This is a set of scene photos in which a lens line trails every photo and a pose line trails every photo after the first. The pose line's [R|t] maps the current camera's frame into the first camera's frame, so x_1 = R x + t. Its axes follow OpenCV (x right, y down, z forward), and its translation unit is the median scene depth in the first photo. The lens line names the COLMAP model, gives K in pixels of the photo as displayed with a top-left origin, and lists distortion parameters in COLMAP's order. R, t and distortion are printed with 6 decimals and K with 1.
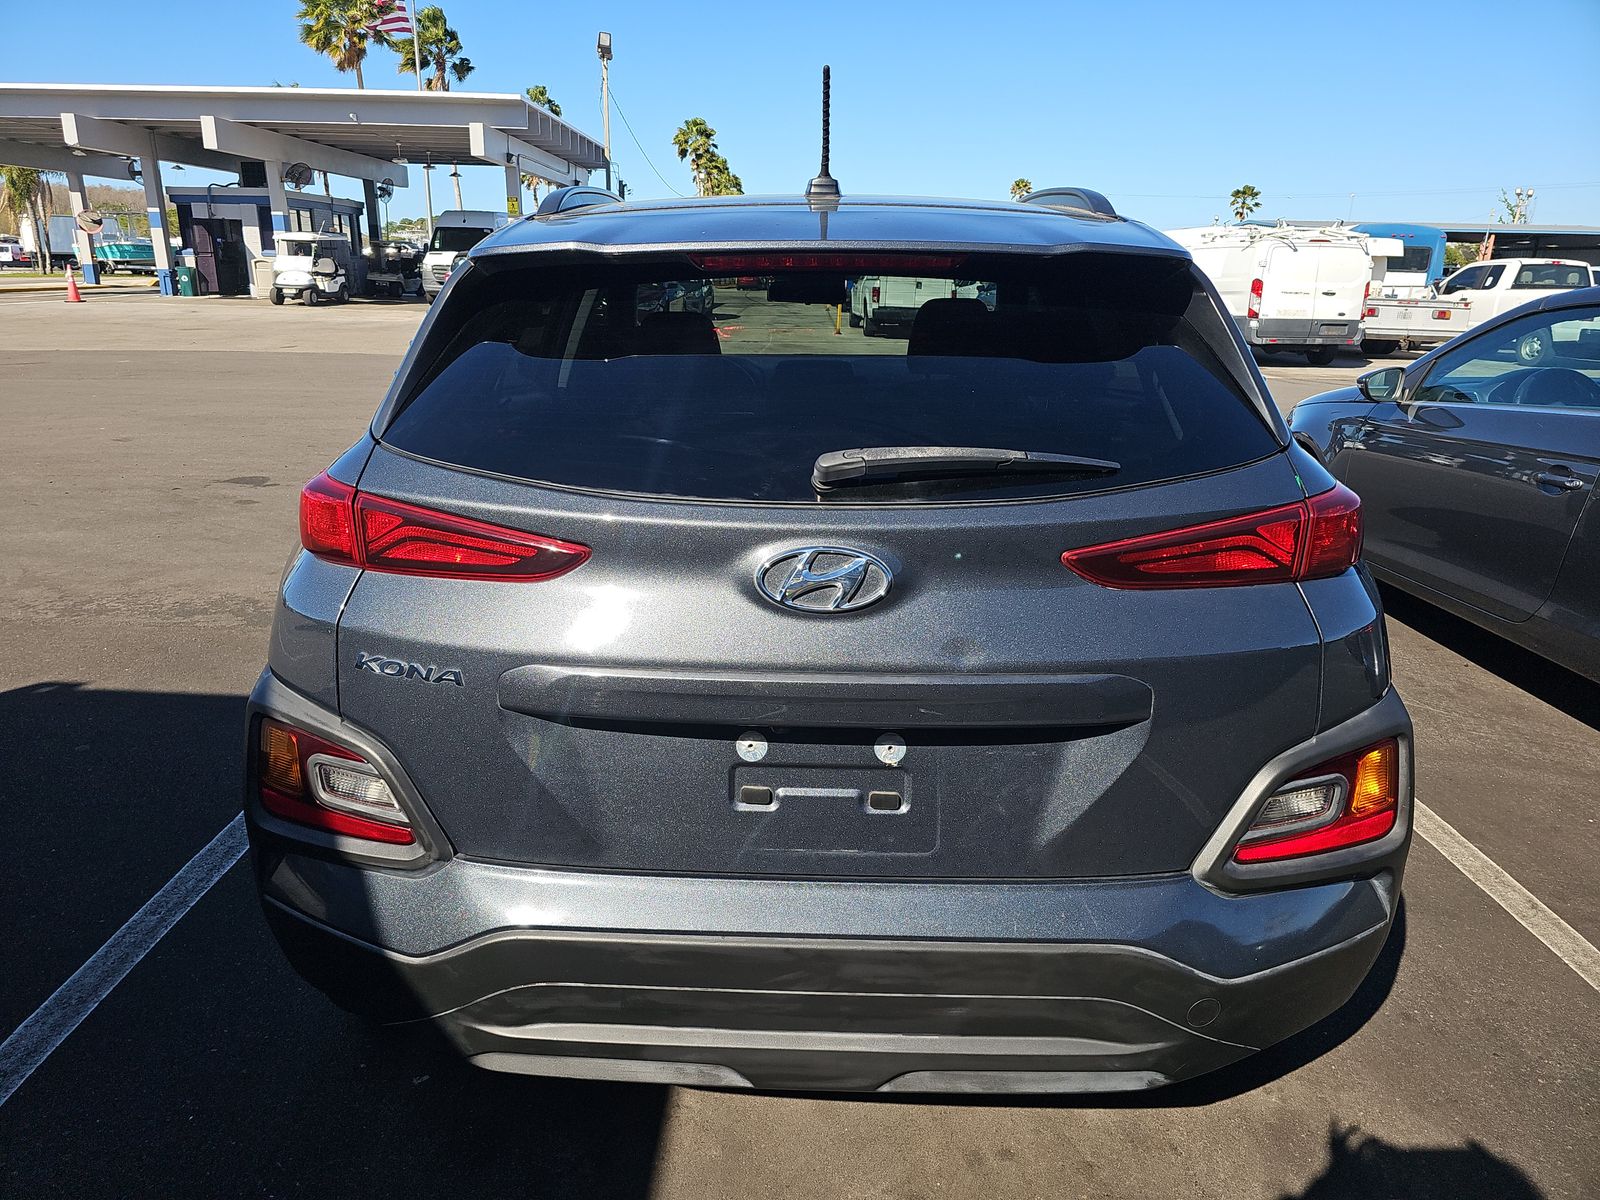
lens RADIAL K [[1052.0, 0, 774.9], [0, 1052.0, 593.8], [0, 0, 1]] dist [0.038952, -0.030796]
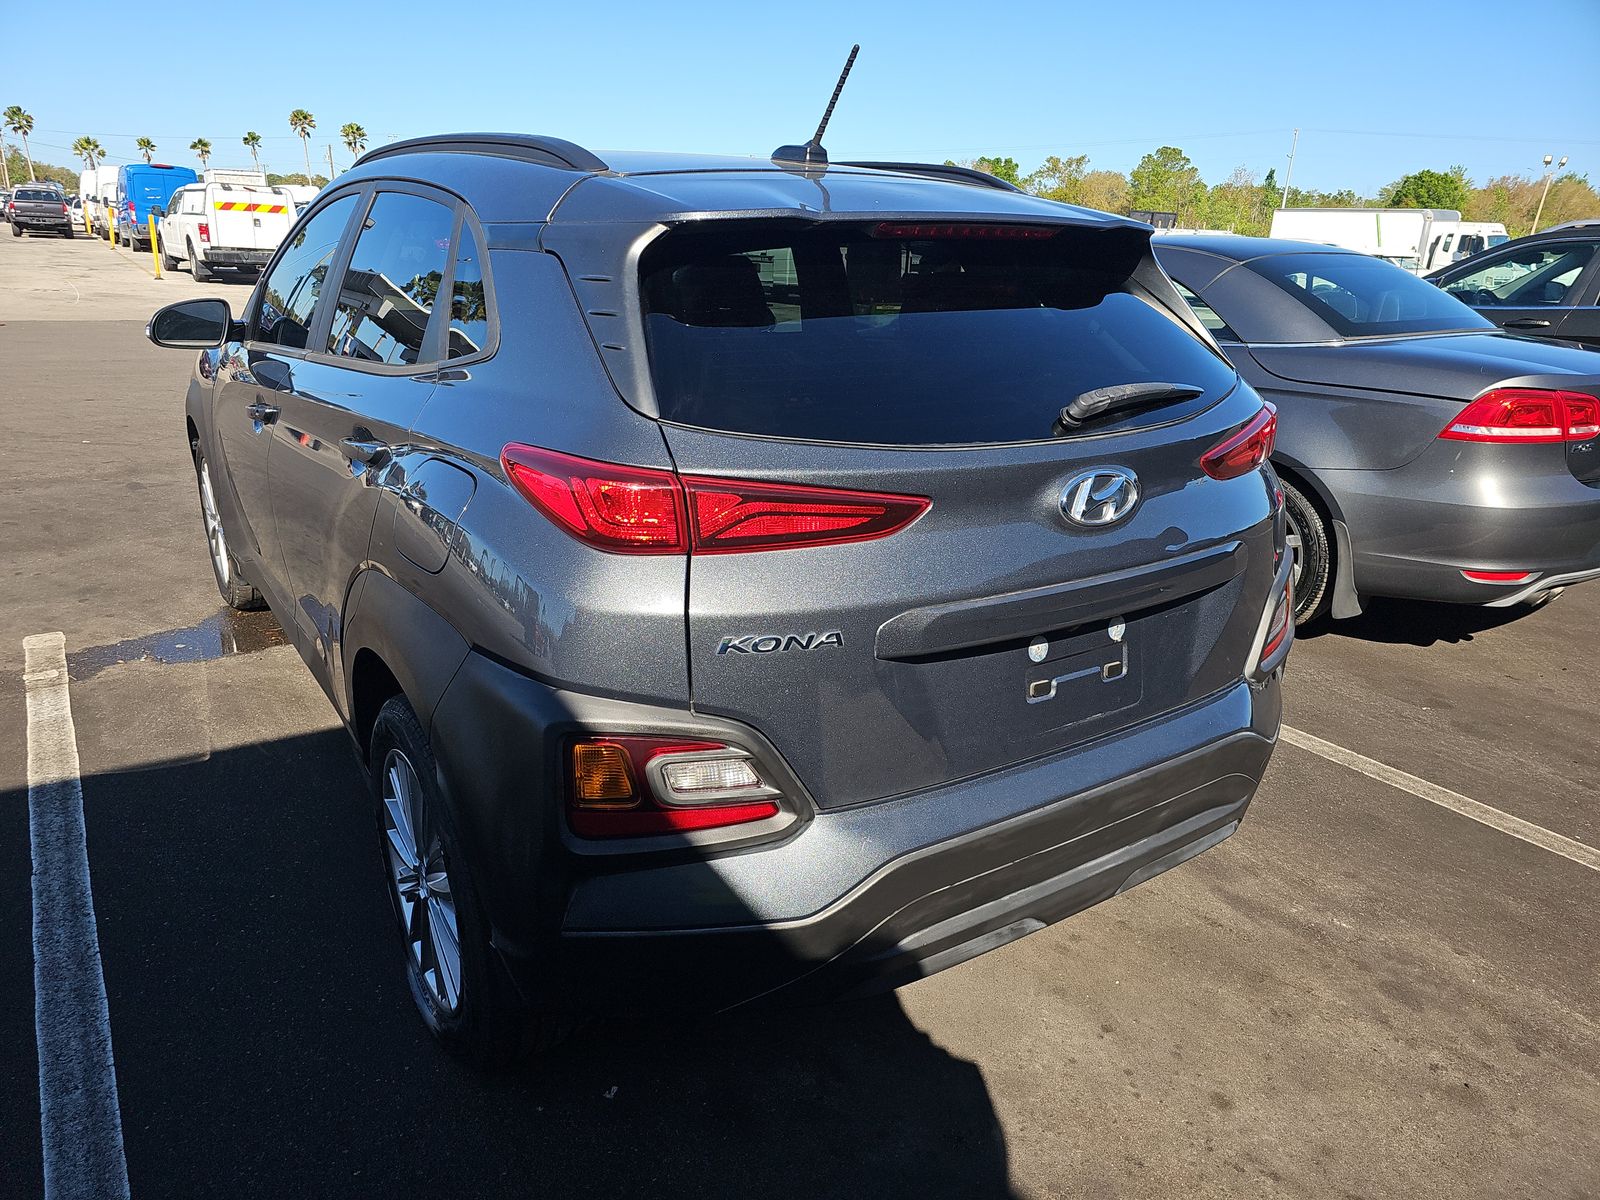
lens RADIAL K [[1052.0, 0, 797.0], [0, 1052.0, 602.9], [0, 0, 1]] dist [0.038952, -0.030796]
pose [[0.813485, -0.175220, 0.554563, -0.748388], [0.143538, 0.984527, 0.100517, -0.054307], [-0.563595, -0.002168, 0.826048, 0.138967]]
